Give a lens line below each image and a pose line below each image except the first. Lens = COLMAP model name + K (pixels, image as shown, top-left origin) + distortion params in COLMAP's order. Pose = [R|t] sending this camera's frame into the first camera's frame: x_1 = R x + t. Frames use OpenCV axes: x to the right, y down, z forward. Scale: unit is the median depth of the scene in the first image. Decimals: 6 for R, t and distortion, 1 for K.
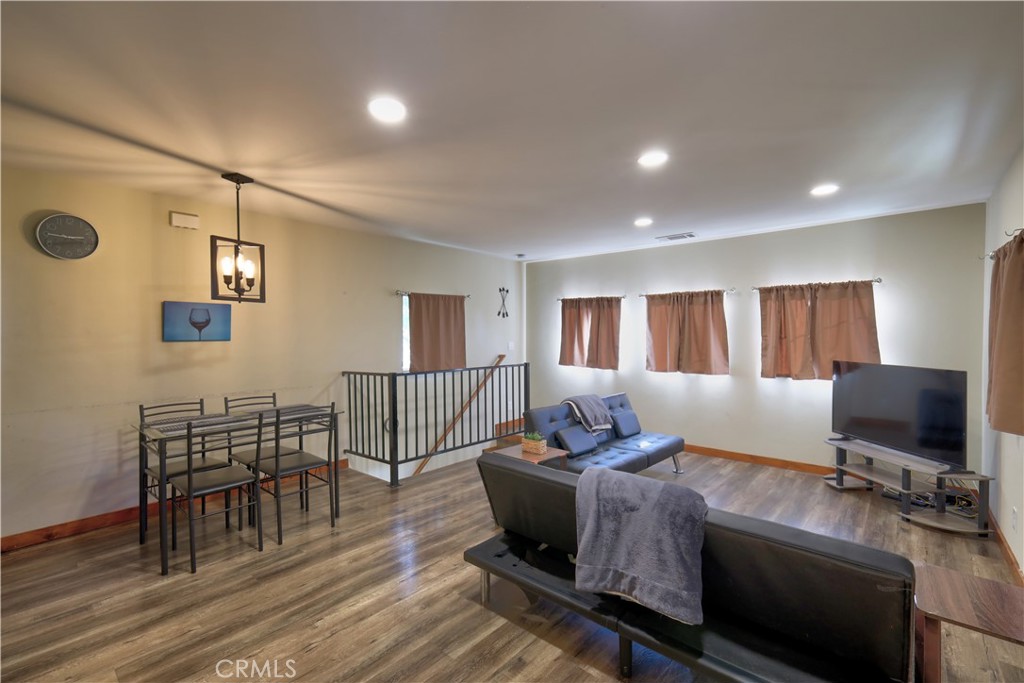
lens RADIAL K [[443.4, 0, 509.6], [0, 443.4, 342.1], [0, 0, 1]] dist [0.002288, 0.000849]
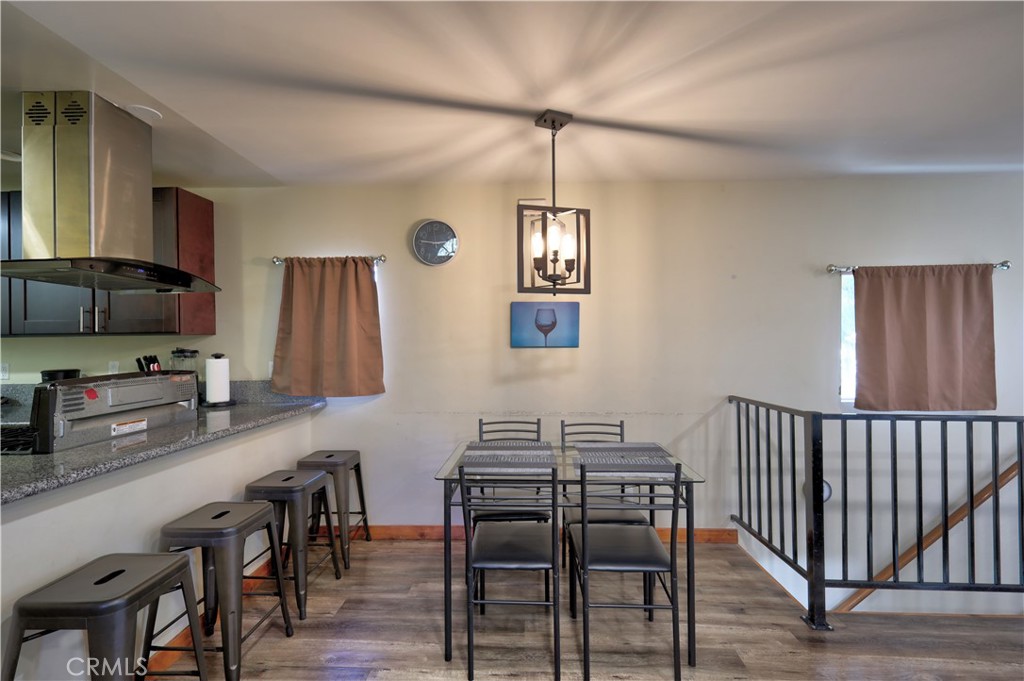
lens RADIAL K [[443.4, 0, 509.8], [0, 443.4, 338.1], [0, 0, 1]] dist [0.002288, 0.000849]
pose [[0.630760, 0.002987, -0.775972, -0.073389], [-0.016329, 0.999822, -0.009425, -0.009120], [0.775806, 0.018616, 0.630697, 0.346536]]
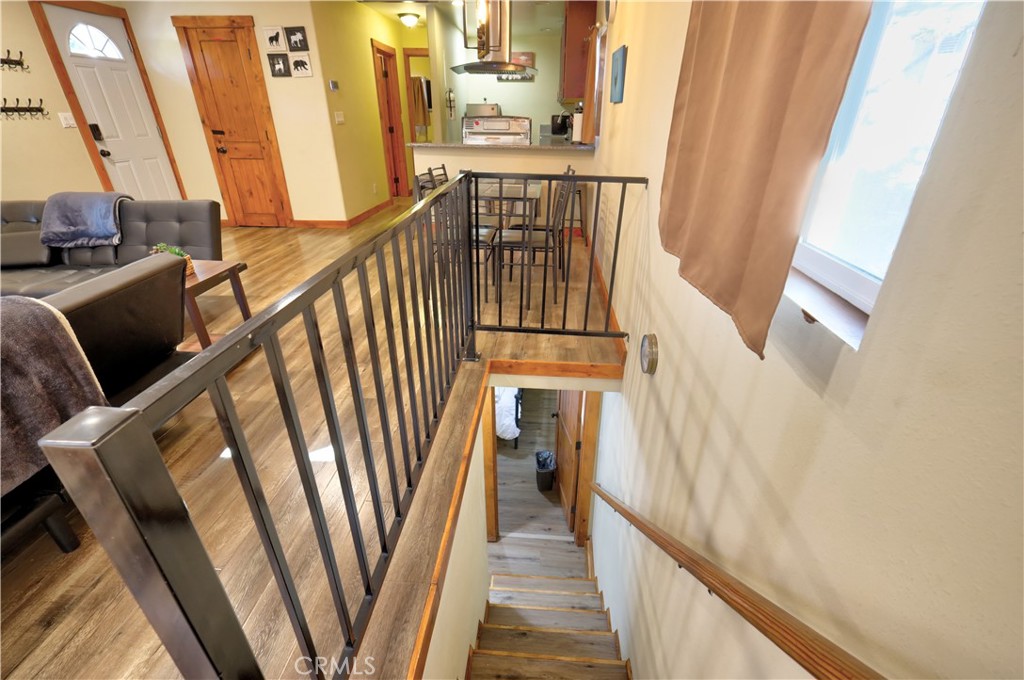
lens RADIAL K [[443.4, 0, 512.4], [0, 443.4, 334.6], [0, 0, 1]] dist [0.002288, 0.000849]
pose [[-0.799541, 0.274113, -0.534413, 0.020982], [-0.006756, 0.885619, 0.464363, -0.001680], [0.600574, 0.374888, -0.706236, 1.341736]]
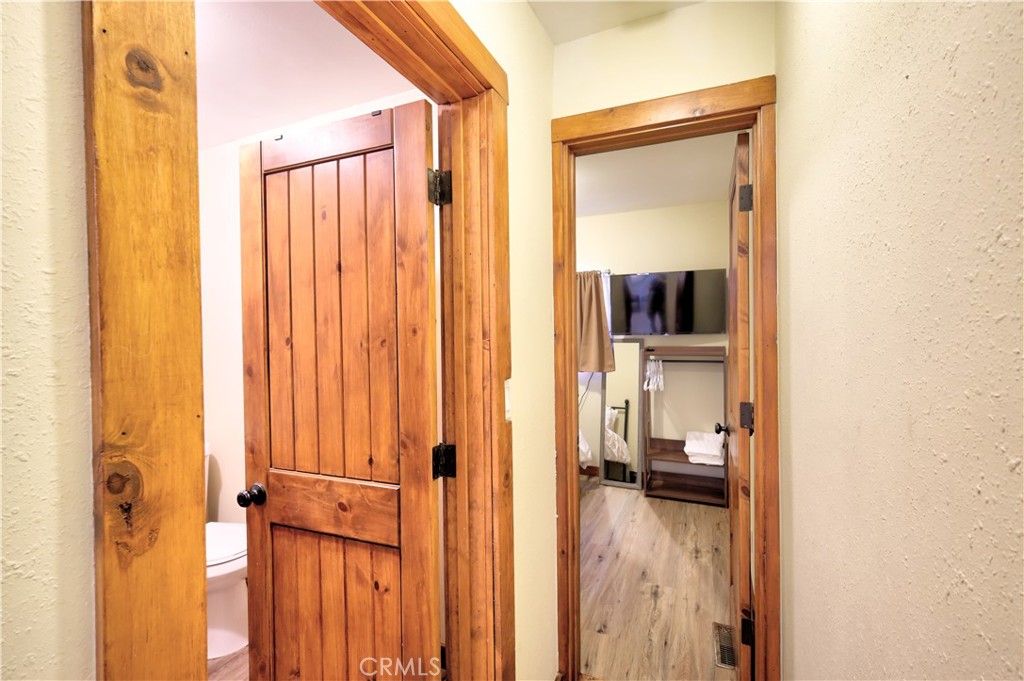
lens RADIAL K [[443.4, 0, 511.0], [0, 443.4, 336.8], [0, 0, 1]] dist [0.002288, 0.000849]
pose [[-0.954234, 0.025137, -0.298001, -0.643888], [0.017361, 0.999437, 0.028712, 0.004039], [0.298555, 0.022224, -0.954134, -0.042499]]
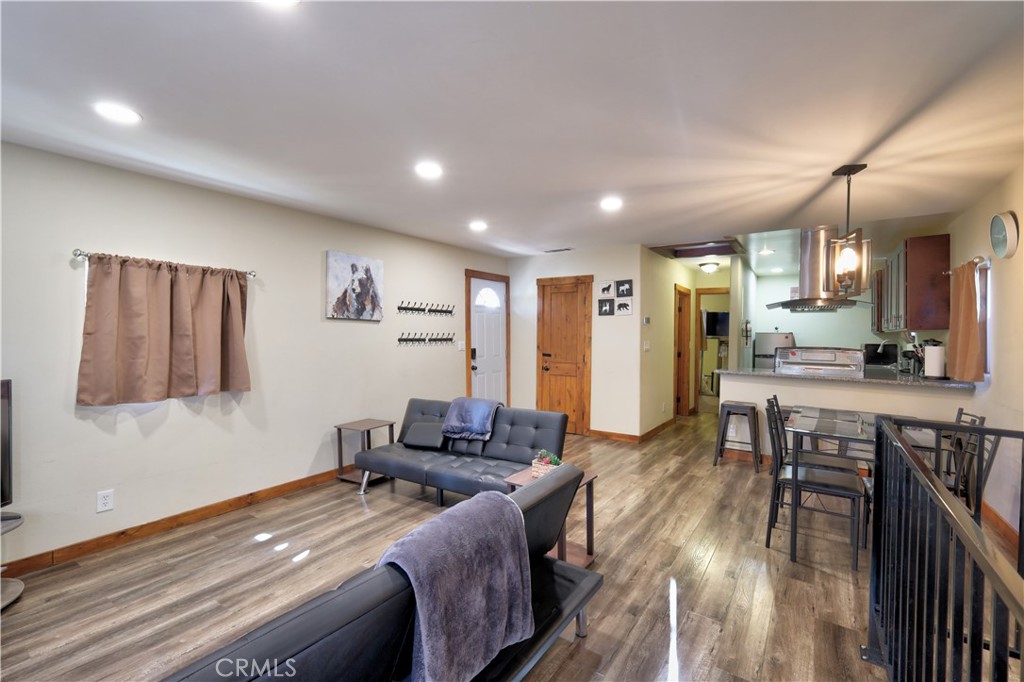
lens RADIAL K [[443.4, 0, 512.2], [0, 443.4, 338.9], [0, 0, 1]] dist [0.002288, 0.000849]
pose [[-0.992184, 0.002300, -0.124759, 0.157871], [-0.001563, 0.999523, 0.030859, -0.021232], [0.124771, 0.030812, -0.991707, 1.279598]]
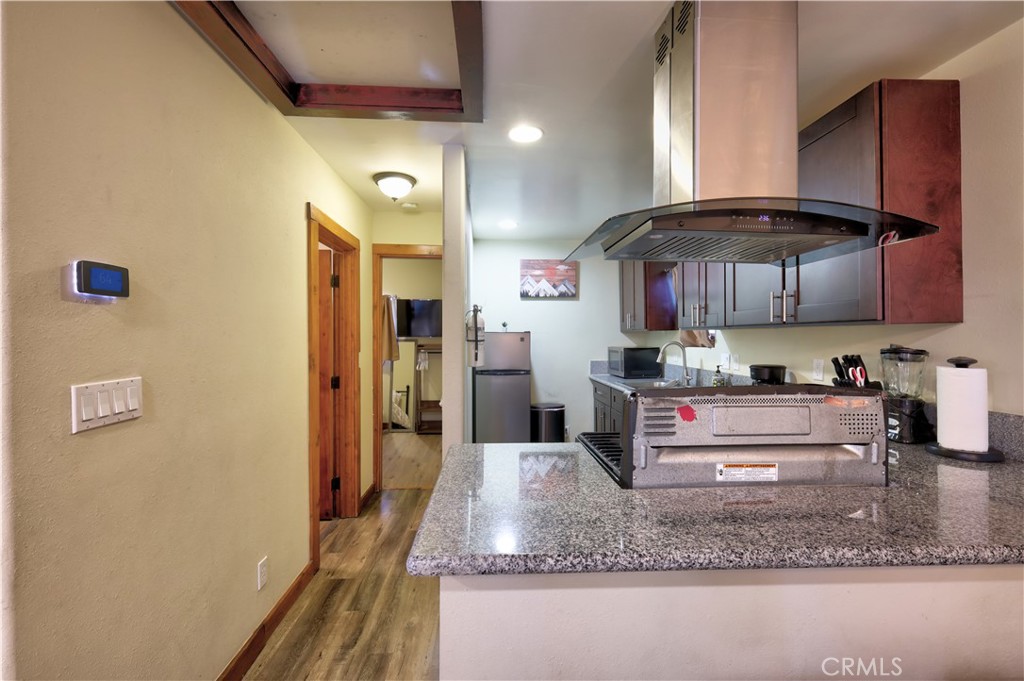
lens RADIAL K [[443.4, 0, 513.8], [0, 443.4, 336.4], [0, 0, 1]] dist [0.002288, 0.000849]
pose [[-0.708032, 0.015477, -0.706011, -0.368914], [-0.004325, 0.999646, 0.026252, -0.009942], [0.706167, 0.021641, -0.707715, 0.427451]]
